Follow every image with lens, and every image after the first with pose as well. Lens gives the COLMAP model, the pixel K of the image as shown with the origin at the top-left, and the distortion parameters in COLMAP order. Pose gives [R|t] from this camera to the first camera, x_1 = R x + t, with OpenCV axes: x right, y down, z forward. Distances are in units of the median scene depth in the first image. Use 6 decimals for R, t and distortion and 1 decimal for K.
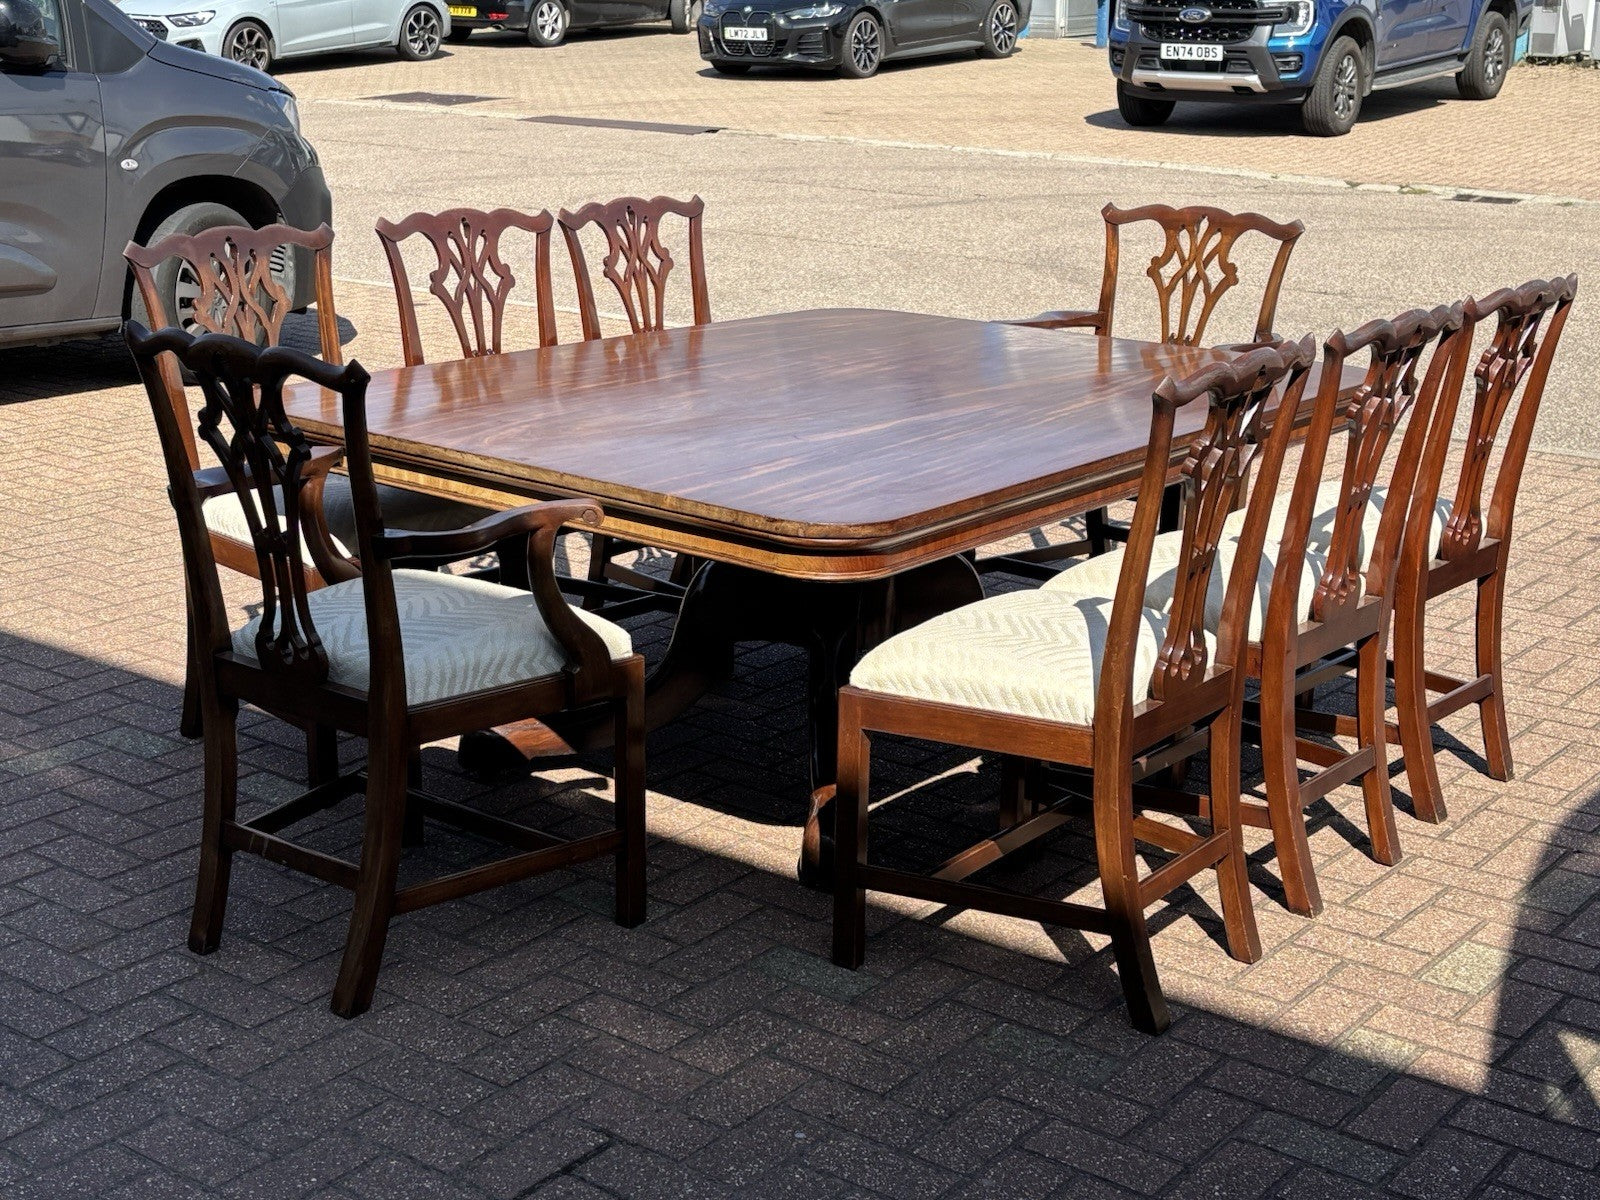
lens RADIAL K [[2236.8, 0, 800.2], [0, 2236.8, 613.9], [0, 0, 1]] dist [0.069800, 0.000000]
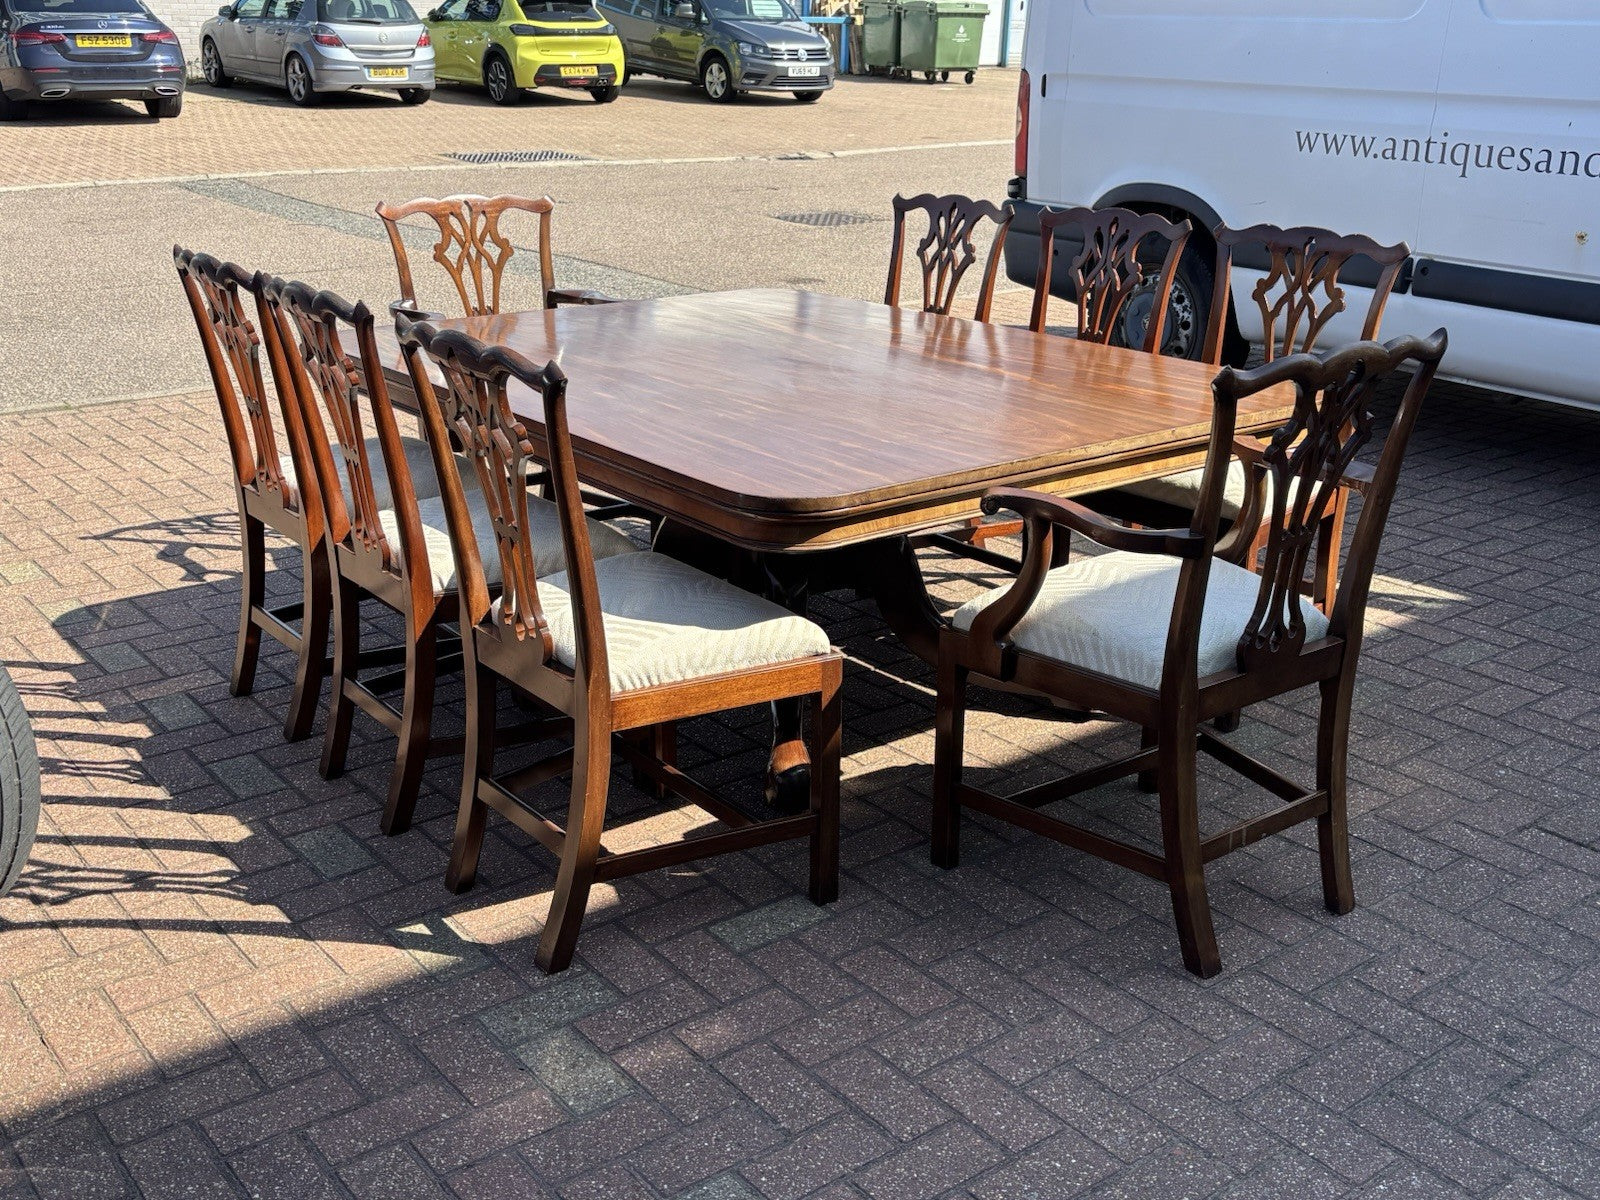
lens RADIAL K [[1648.2, 0, 795.7], [0, 1648.2, 604.4], [0, 0, 1]] dist [0.012362, 0.000000]
pose [[0.258985, -0.335445, 0.905761, -0.620383], [0.265936, 0.926276, 0.267003, -0.167597], [-0.928550, 0.171724, 0.329099, 0.599204]]
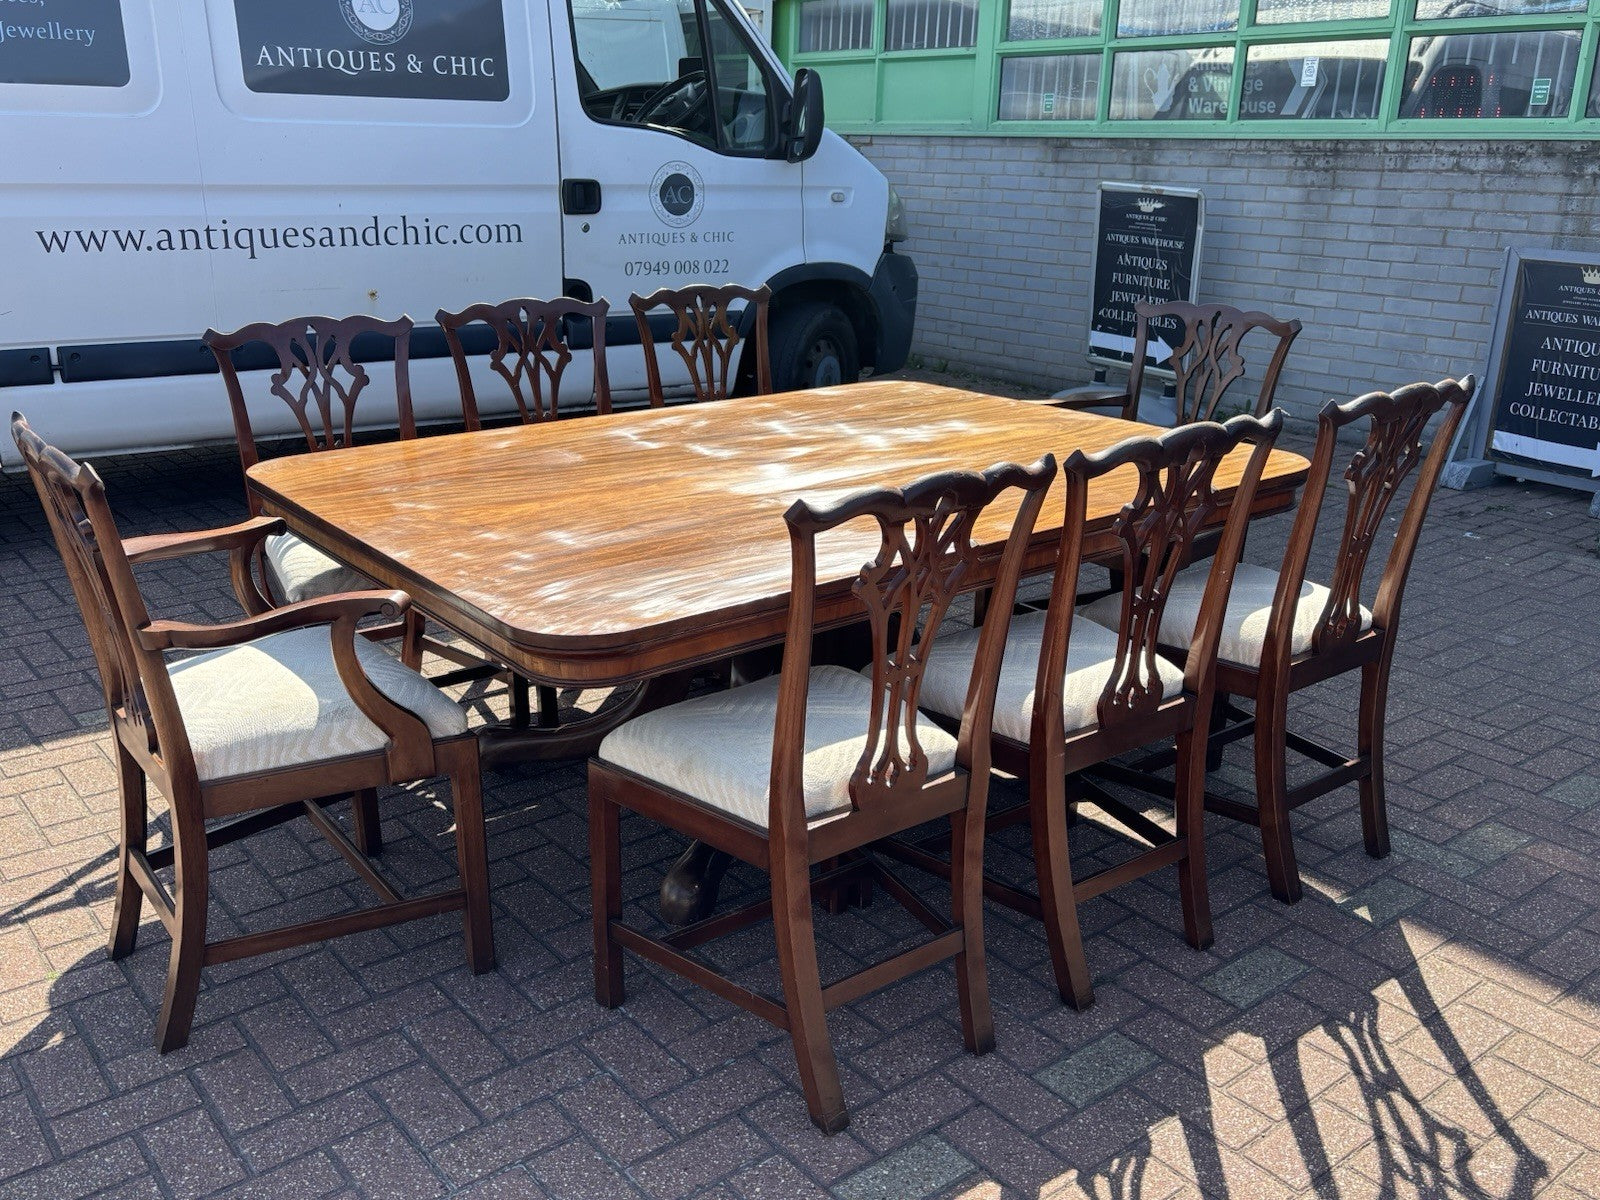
lens RADIAL K [[1431.8, 0, 785.1], [0, 1431.8, 626.3], [0, 0, 1]] dist [0.021720, -0.011515]
pose [[-0.965446, -0.110706, 0.235922, -0.128198], [0.044794, 0.821318, 0.568710, -0.358003], [-0.256727, 0.559626, -0.787979, 1.300014]]
